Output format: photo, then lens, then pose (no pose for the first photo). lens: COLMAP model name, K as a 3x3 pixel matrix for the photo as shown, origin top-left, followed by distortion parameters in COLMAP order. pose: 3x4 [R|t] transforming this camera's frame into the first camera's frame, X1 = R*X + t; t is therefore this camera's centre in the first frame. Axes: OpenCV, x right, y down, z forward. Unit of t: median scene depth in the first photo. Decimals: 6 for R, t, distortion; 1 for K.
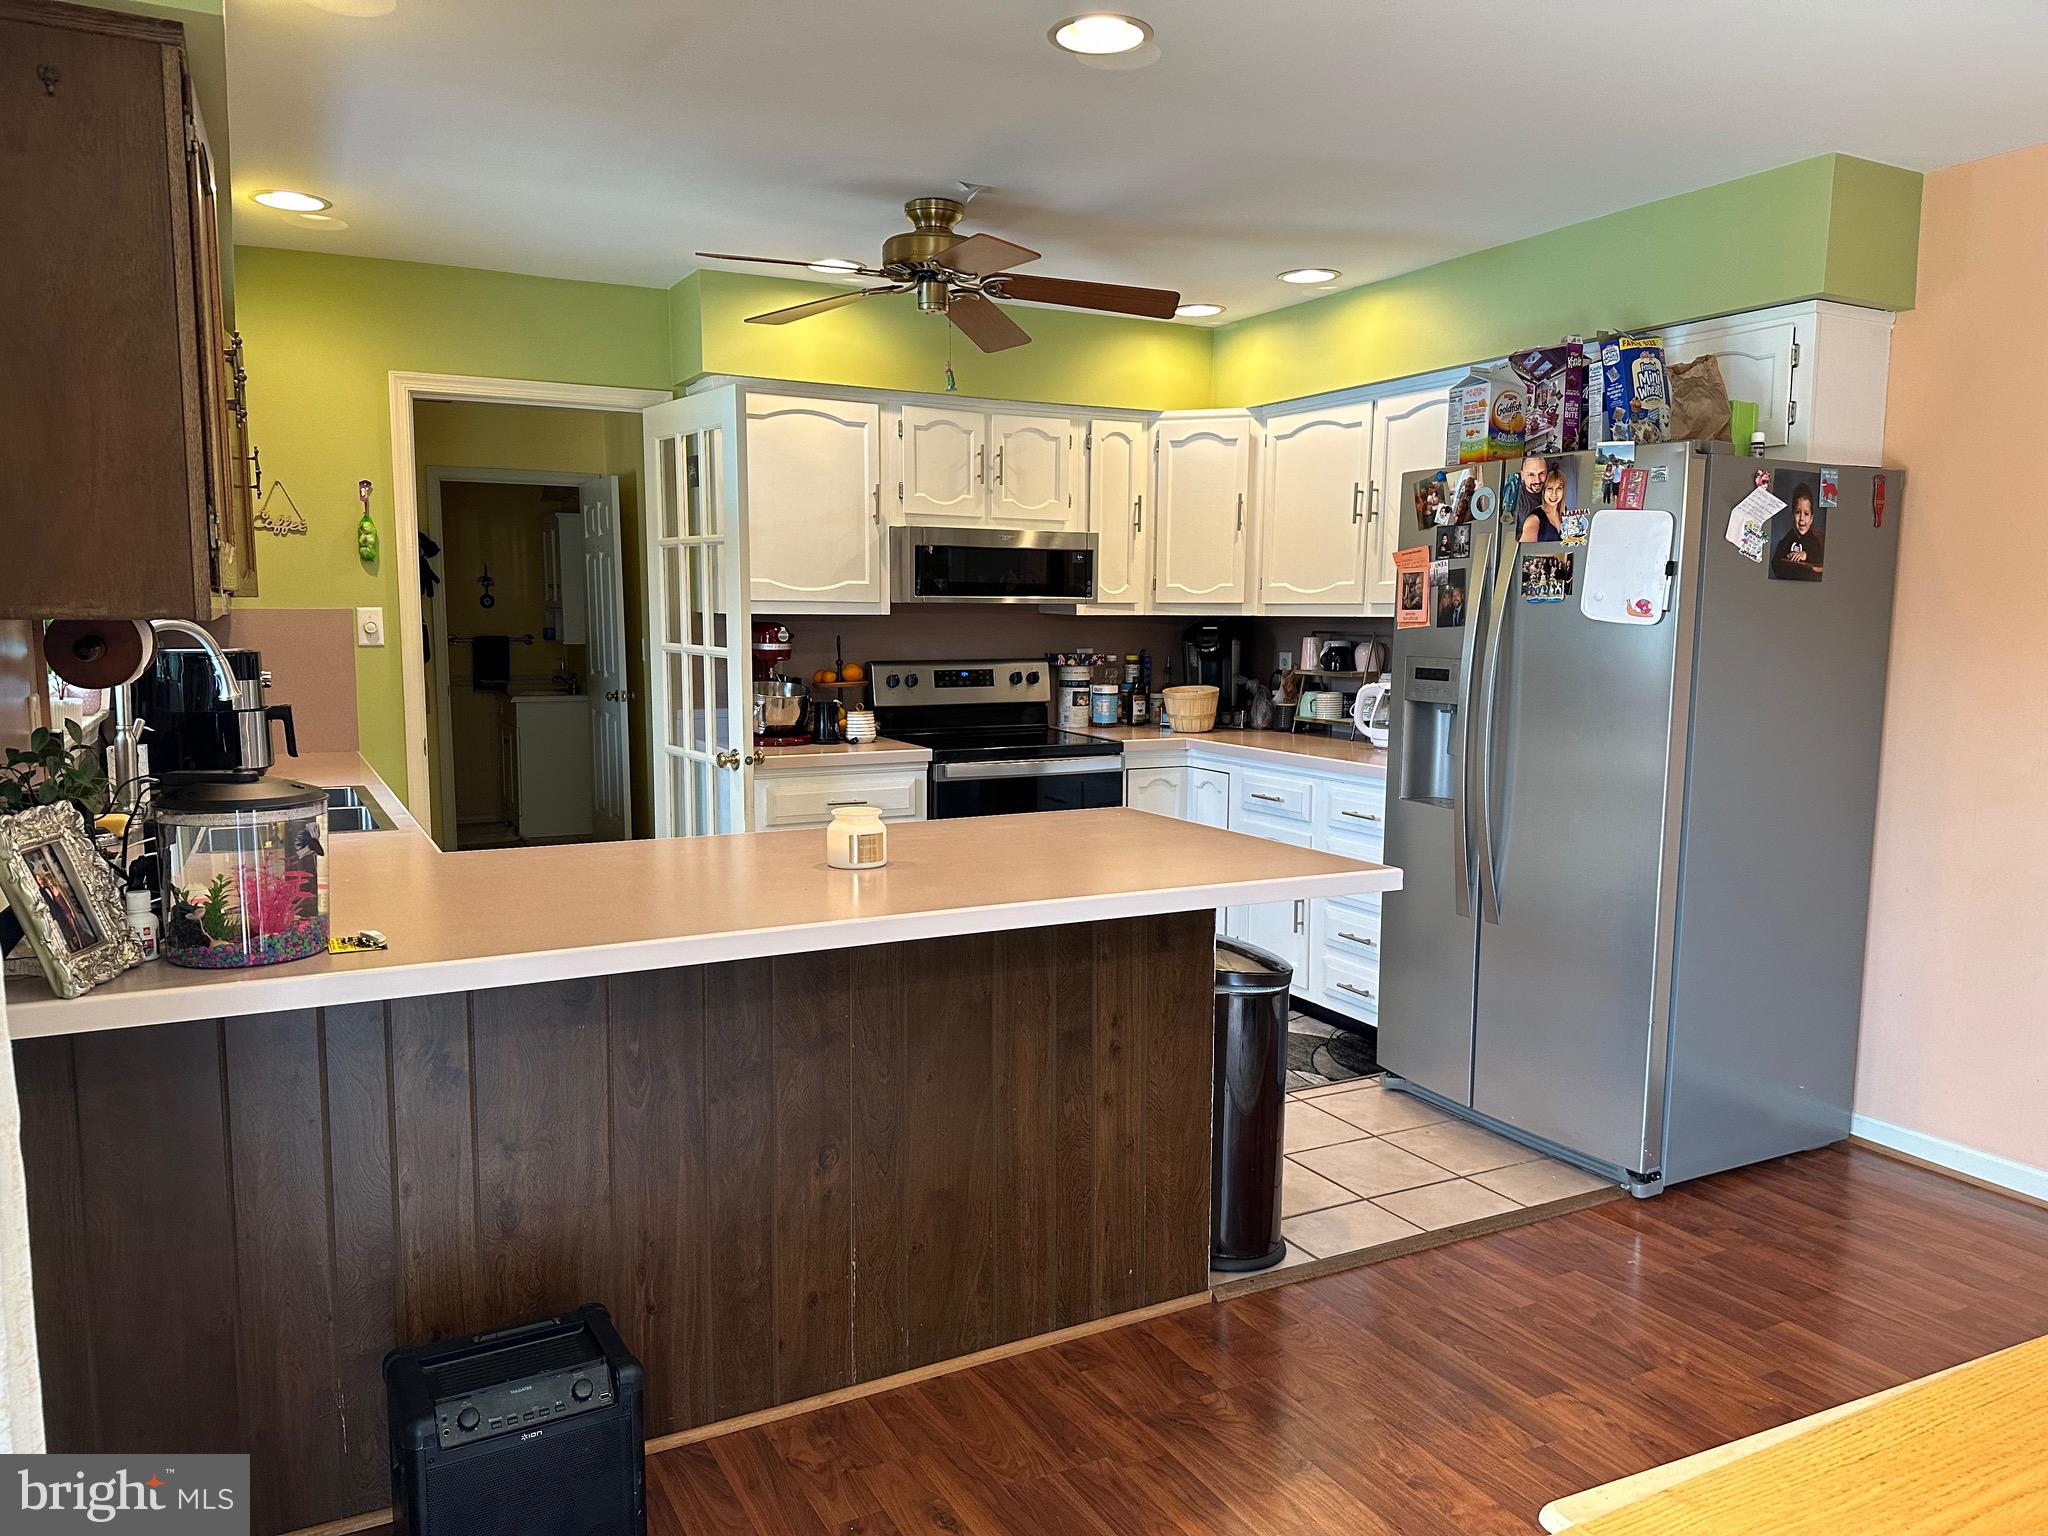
lens RADIAL K [[1450.2, 0, 1028.8], [0, 1450.2, 780.0], [0, 0, 1]] dist [0.067873, -0.031251]
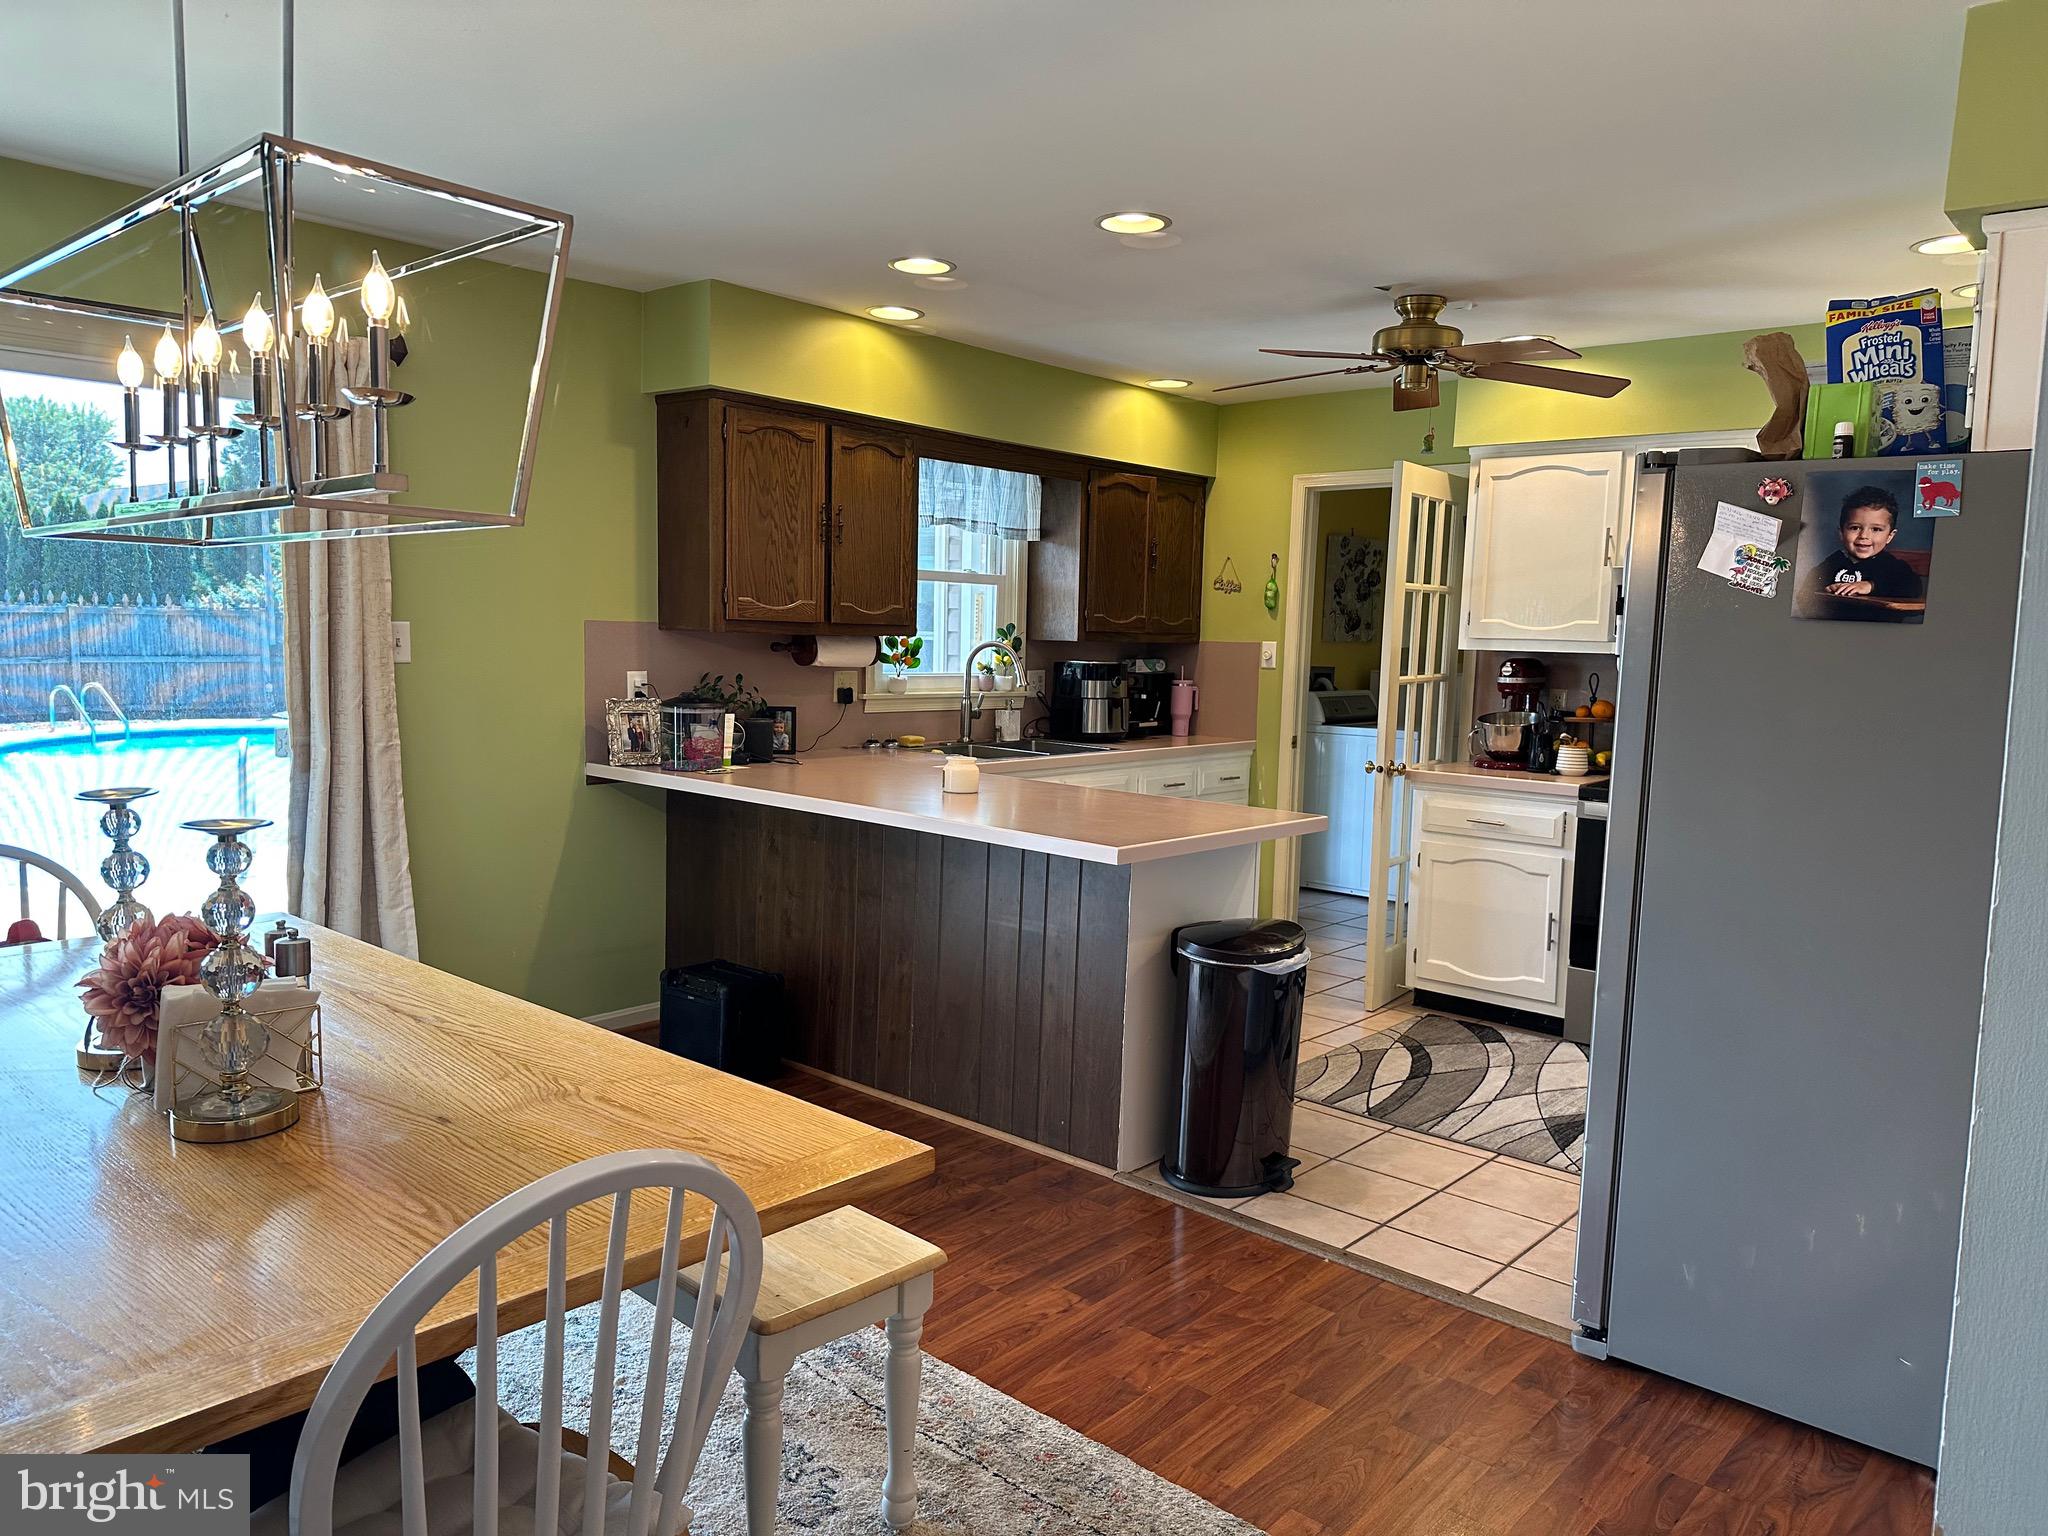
lens RADIAL K [[1450.2, 0, 1013.3], [0, 1450.2, 776.3], [0, 0, 1]] dist [0.067873, -0.031251]
pose [[0.339233, 0.101671, -0.935192, 1.055422], [-0.136249, 0.988970, 0.058094, -0.045900], [0.930783, 0.107711, 0.349343, 0.368211]]
